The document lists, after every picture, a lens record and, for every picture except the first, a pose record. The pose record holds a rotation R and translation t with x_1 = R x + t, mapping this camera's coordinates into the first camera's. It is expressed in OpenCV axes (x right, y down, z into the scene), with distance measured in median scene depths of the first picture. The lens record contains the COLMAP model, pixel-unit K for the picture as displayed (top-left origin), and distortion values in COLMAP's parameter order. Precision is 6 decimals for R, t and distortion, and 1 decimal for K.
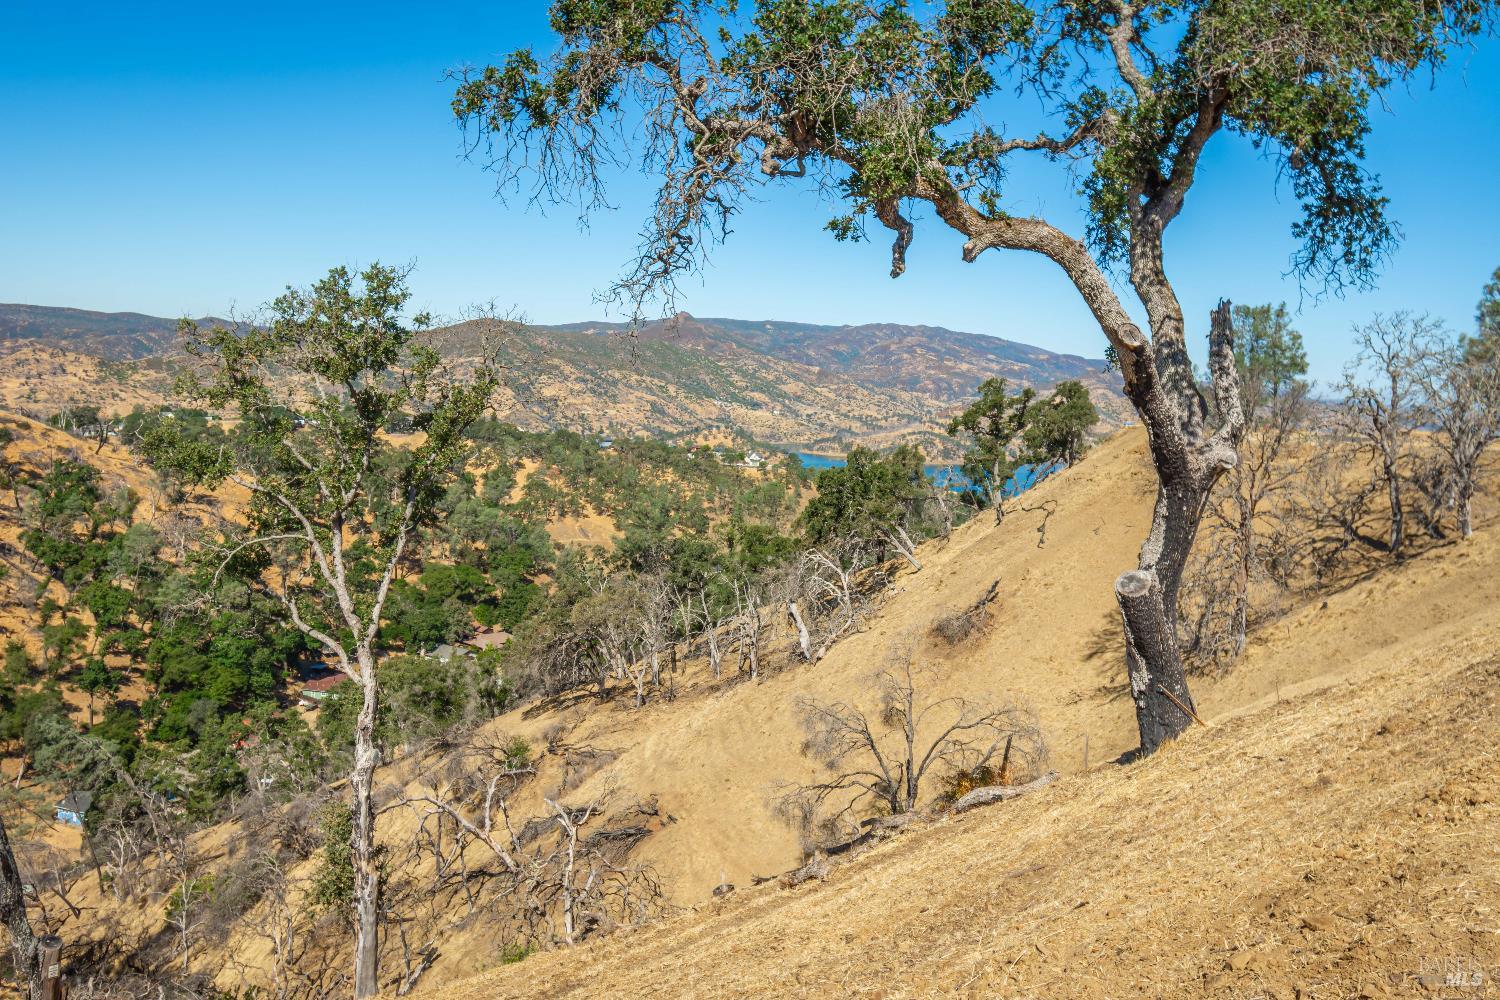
lens RADIAL K [[1249.9, 0, 756.9], [0, 1249.9, 505.2], [0, 0, 1]] dist [0.009743, 0.004077]
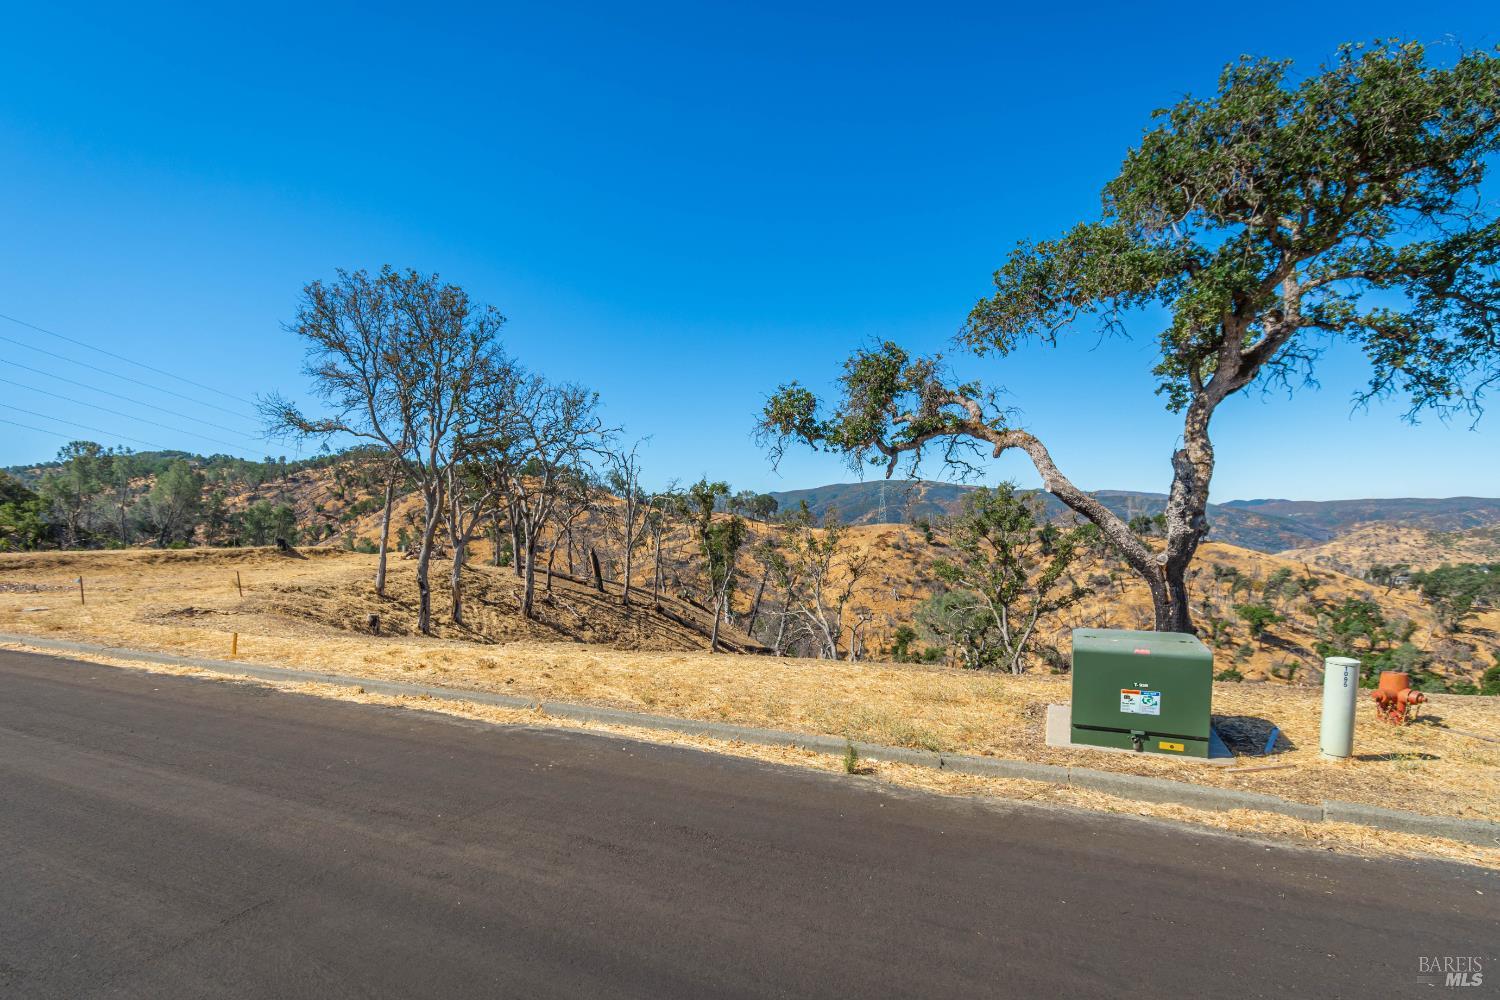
lens RADIAL K [[708.0, 0, 722.4], [0, 708.0, 576.5], [0, 0, 1]] dist [0.016024, -0.006126]
pose [[0.307382, 0.003198, -0.951581, 0.116035], [-0.063628, 0.997825, -0.017200, 0.003765], [0.949457, 0.065834, 0.306917, 0.030524]]
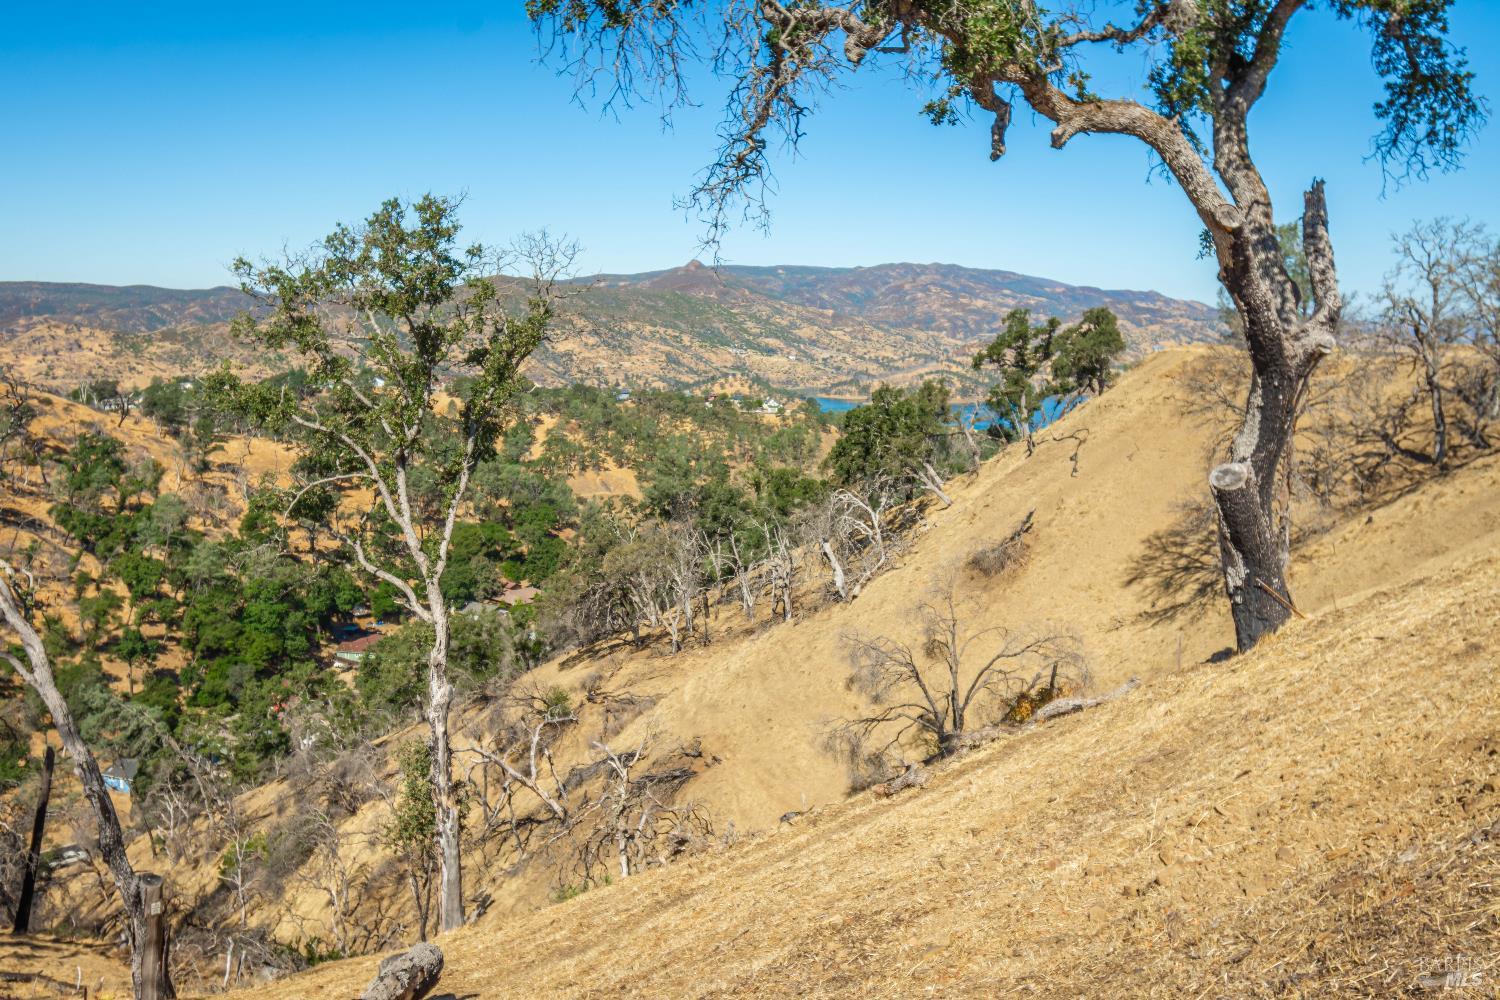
lens RADIAL K [[1249.9, 0, 760.4], [0, 1249.9, 505.0], [0, 0, 1]] dist [0.009743, 0.004077]
pose [[0.999063, -0.040829, -0.014379, -0.006346], [0.041400, 0.998260, 0.041991, 0.003374], [0.012640, -0.042547, 0.999015, 0.001531]]
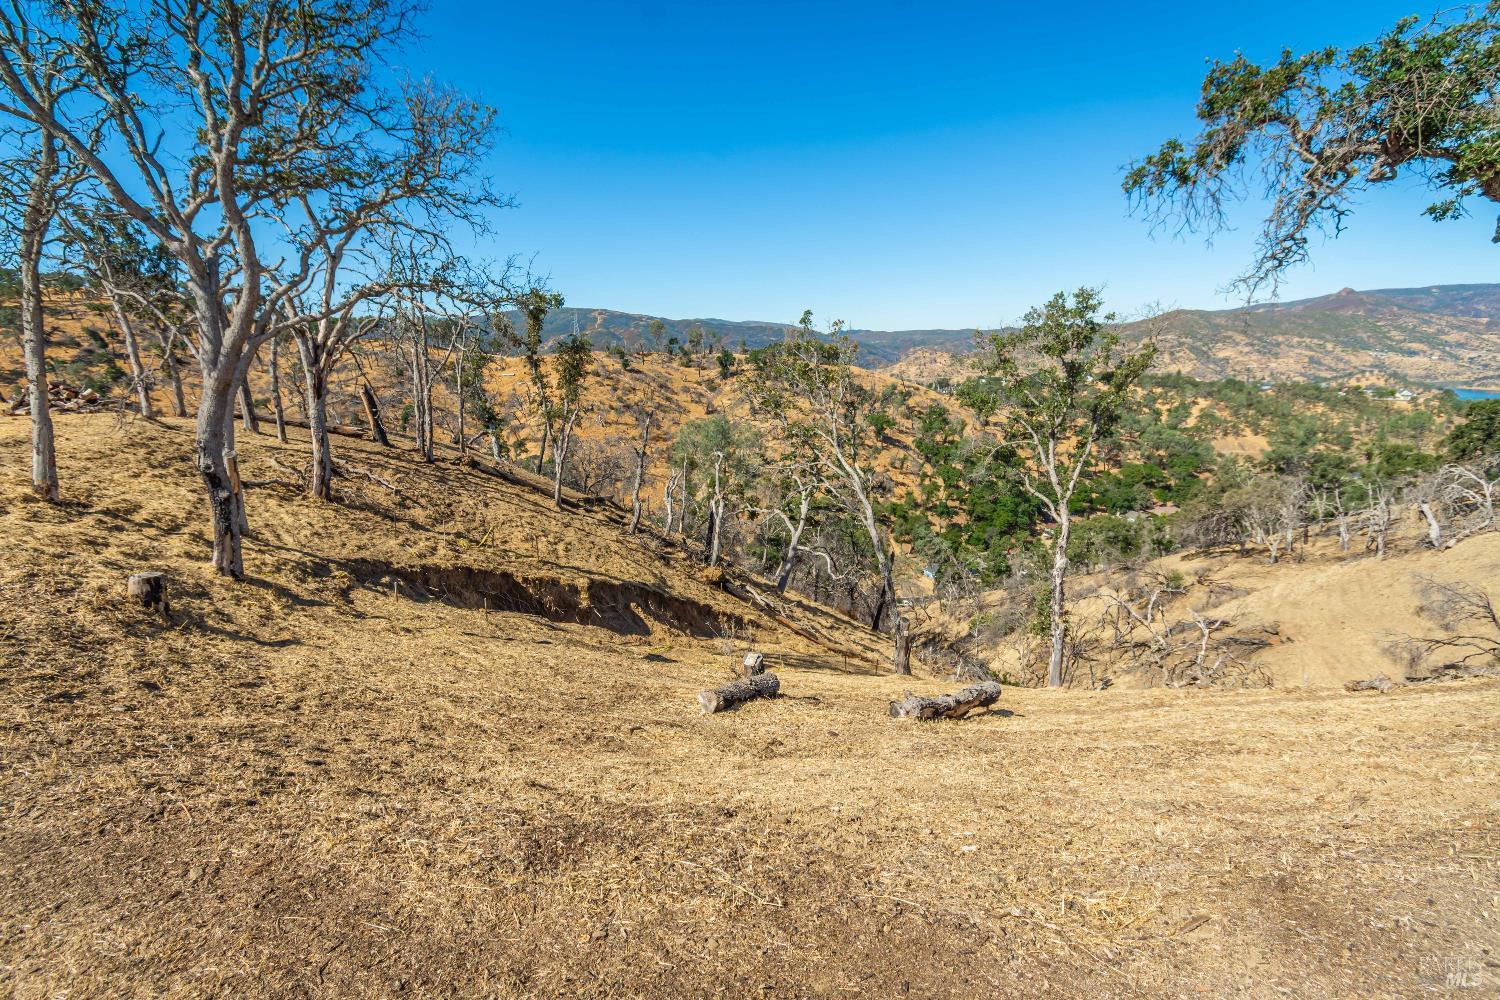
lens RADIAL K [[660.5, 0, 748.7], [0, 660.5, 501.0], [0, 0, 1]] dist [0.013241, -0.004611]
pose [[0.714358, 0.083660, -0.694761, 0.005566], [-0.006537, 0.993582, 0.112922, 0.000584], [0.699750, -0.076125, 0.710321, -0.002402]]
